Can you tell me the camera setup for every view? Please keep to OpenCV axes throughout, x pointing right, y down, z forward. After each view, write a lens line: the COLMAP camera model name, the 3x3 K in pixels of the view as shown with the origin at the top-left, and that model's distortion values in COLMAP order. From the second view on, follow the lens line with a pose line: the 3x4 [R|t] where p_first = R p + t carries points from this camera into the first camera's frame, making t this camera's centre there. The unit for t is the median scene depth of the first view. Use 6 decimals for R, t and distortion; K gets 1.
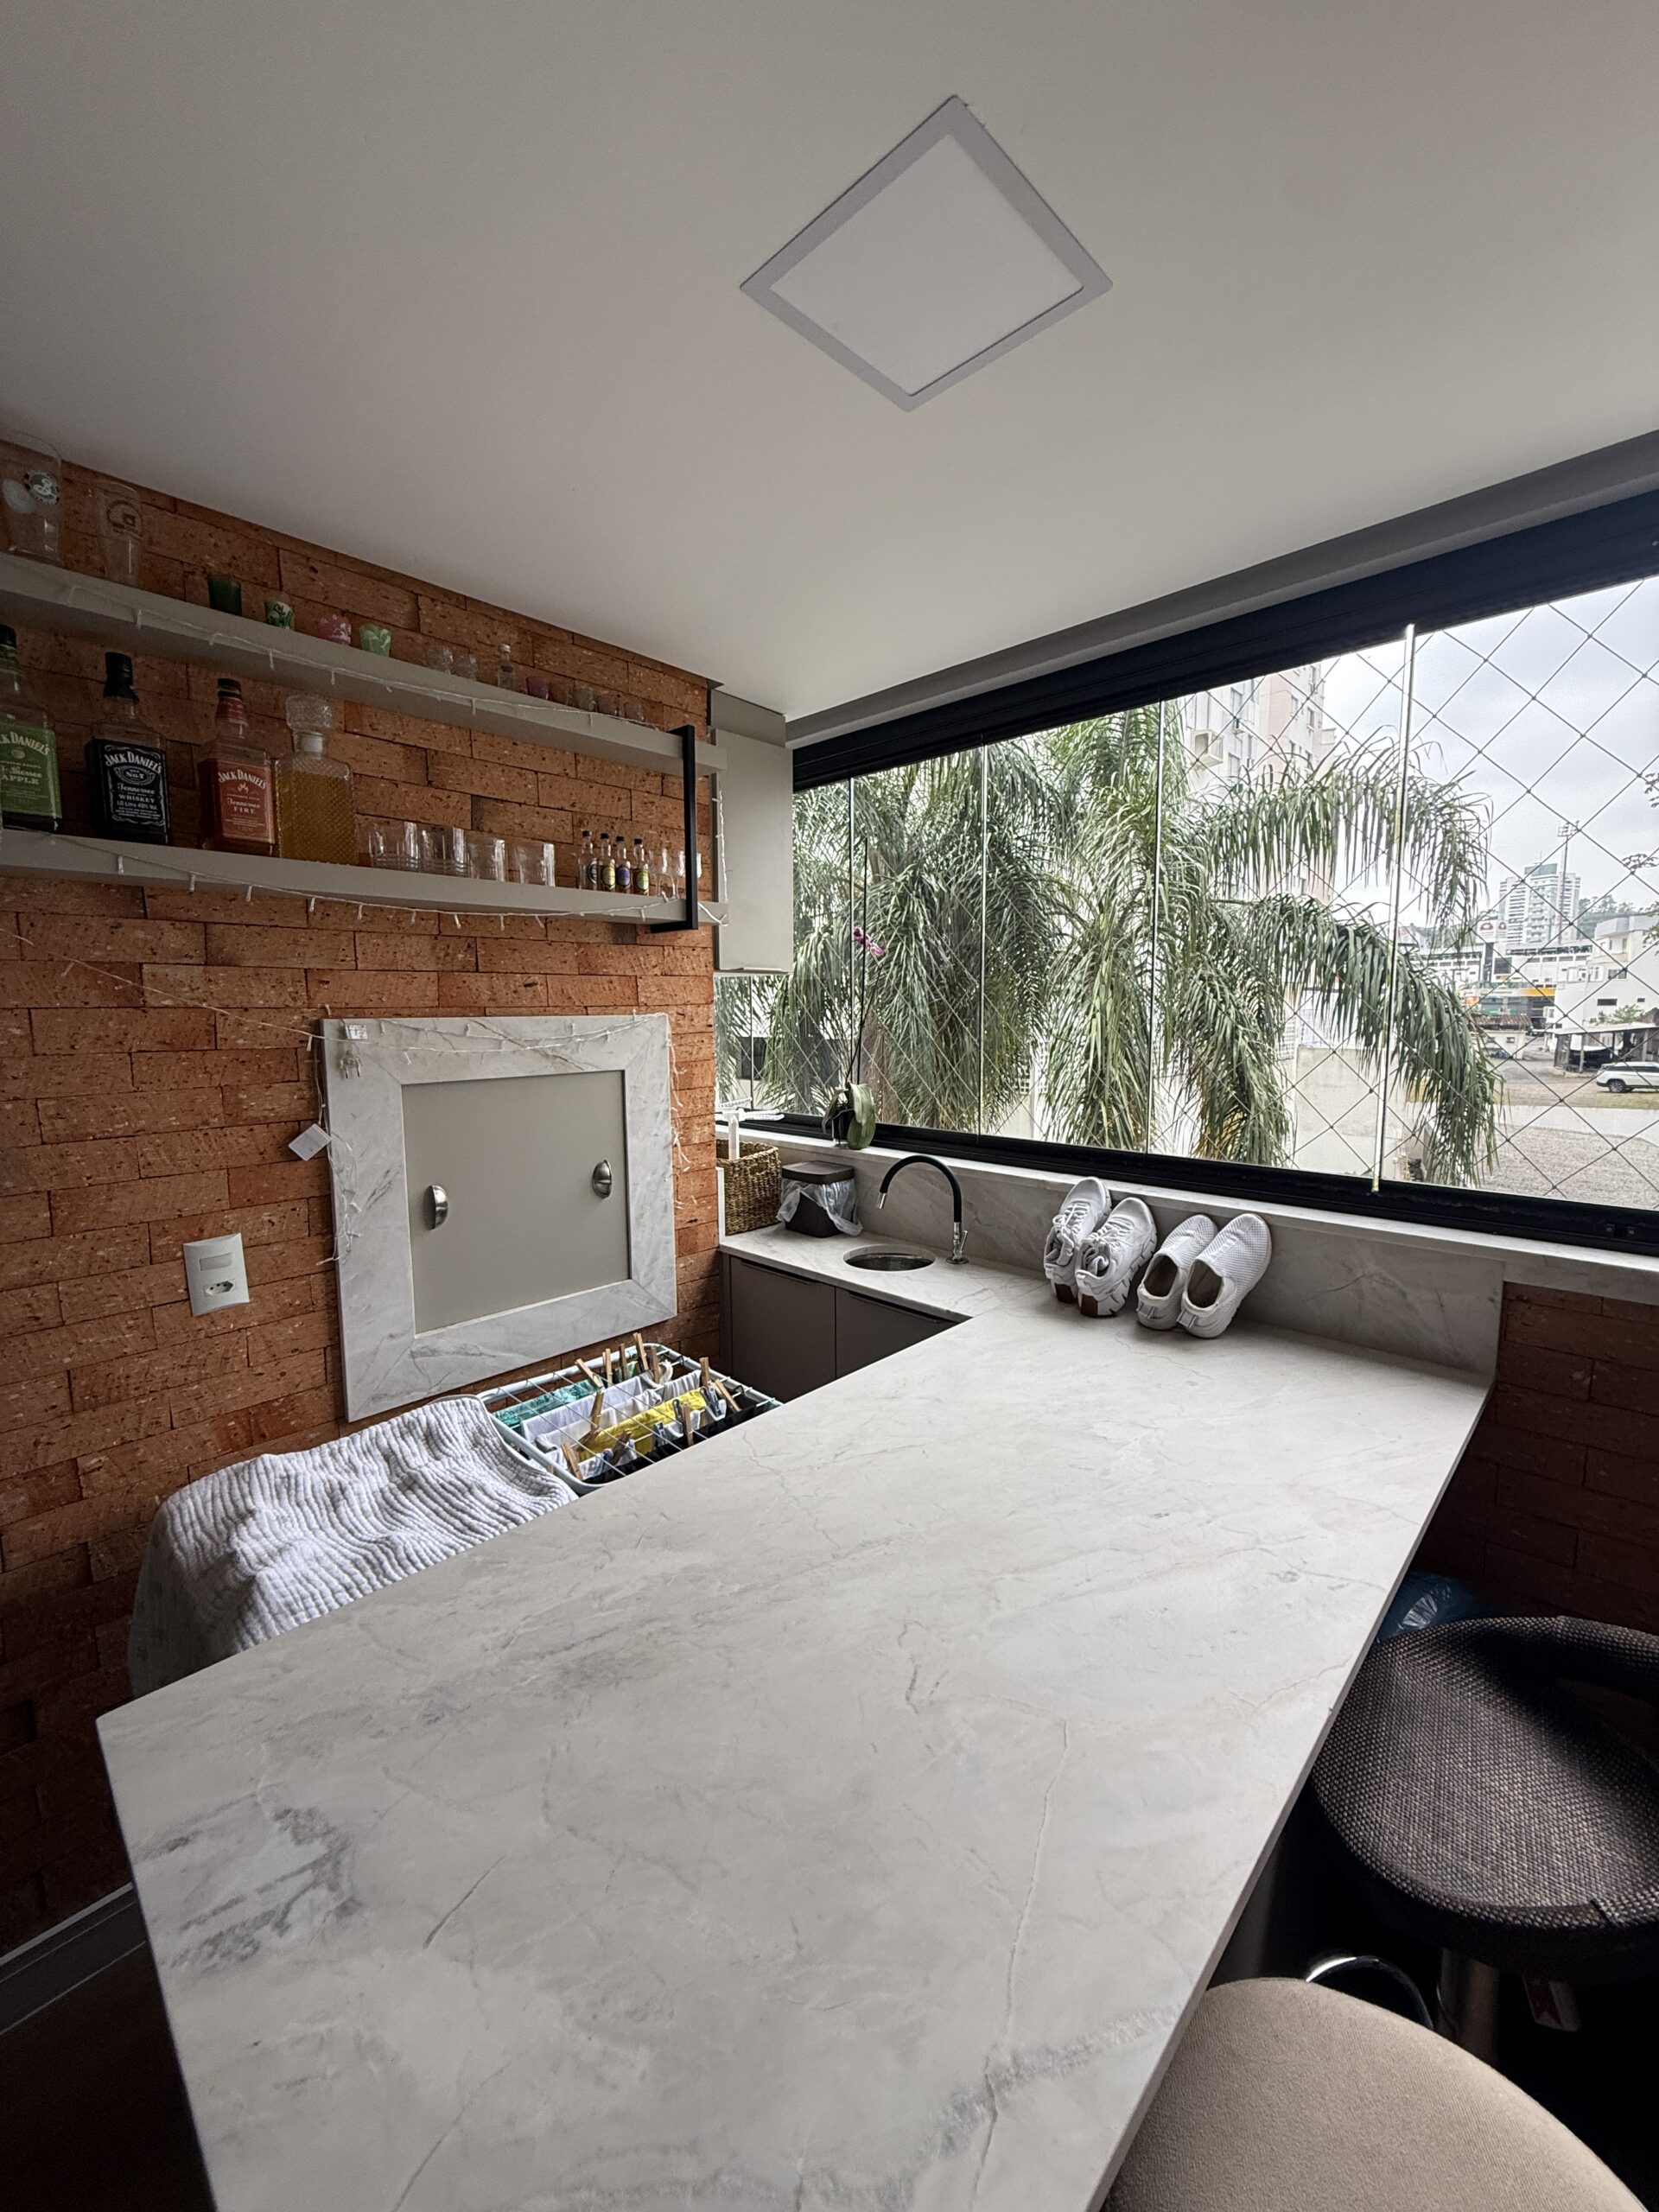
lens RADIAL K [[880.8, 0, 833.8], [0, 880.8, 1104.8], [0, 0, 1]] dist [0.001167, 0.000107]
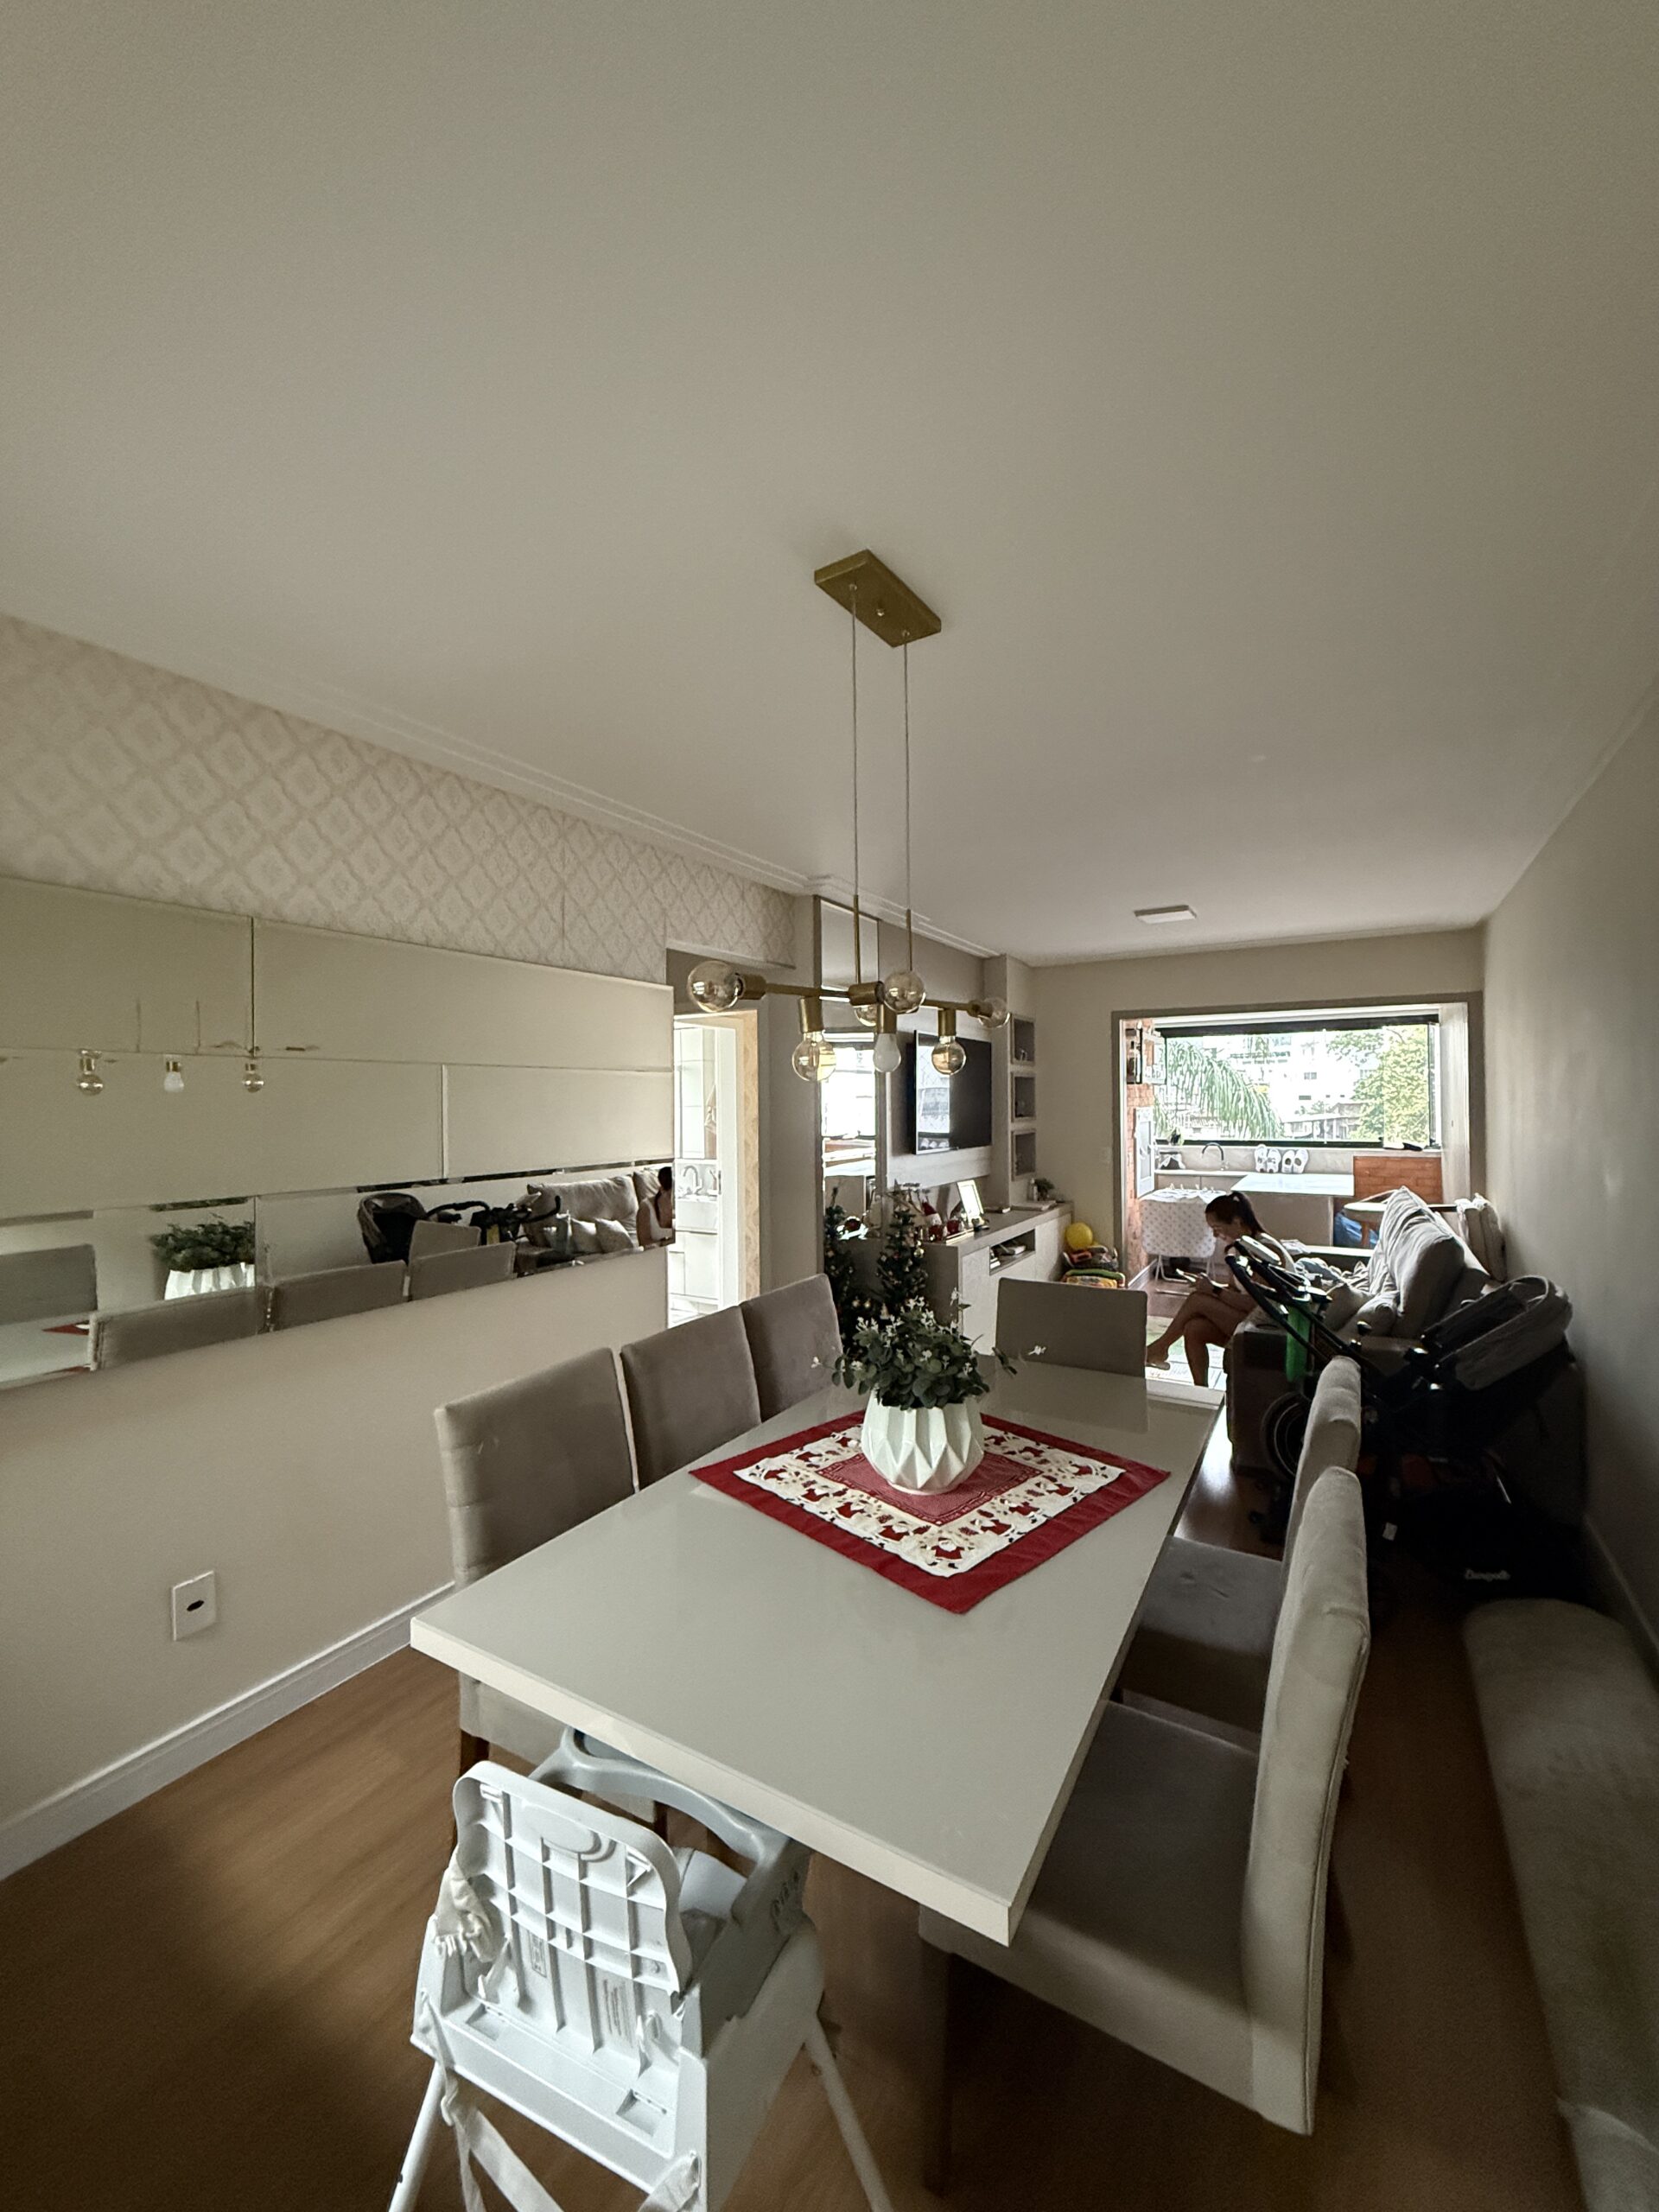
lens RADIAL K [[880.8, 0, 825.5], [0, 880.8, 1102.1], [0, 0, 1]] dist [0.001167, 0.000107]
pose [[0.975117, -0.003262, 0.221669, -2.136609], [0.027894, 0.993751, -0.108080, 0.215309], [-0.219931, 0.111574, 0.969114, -2.134244]]
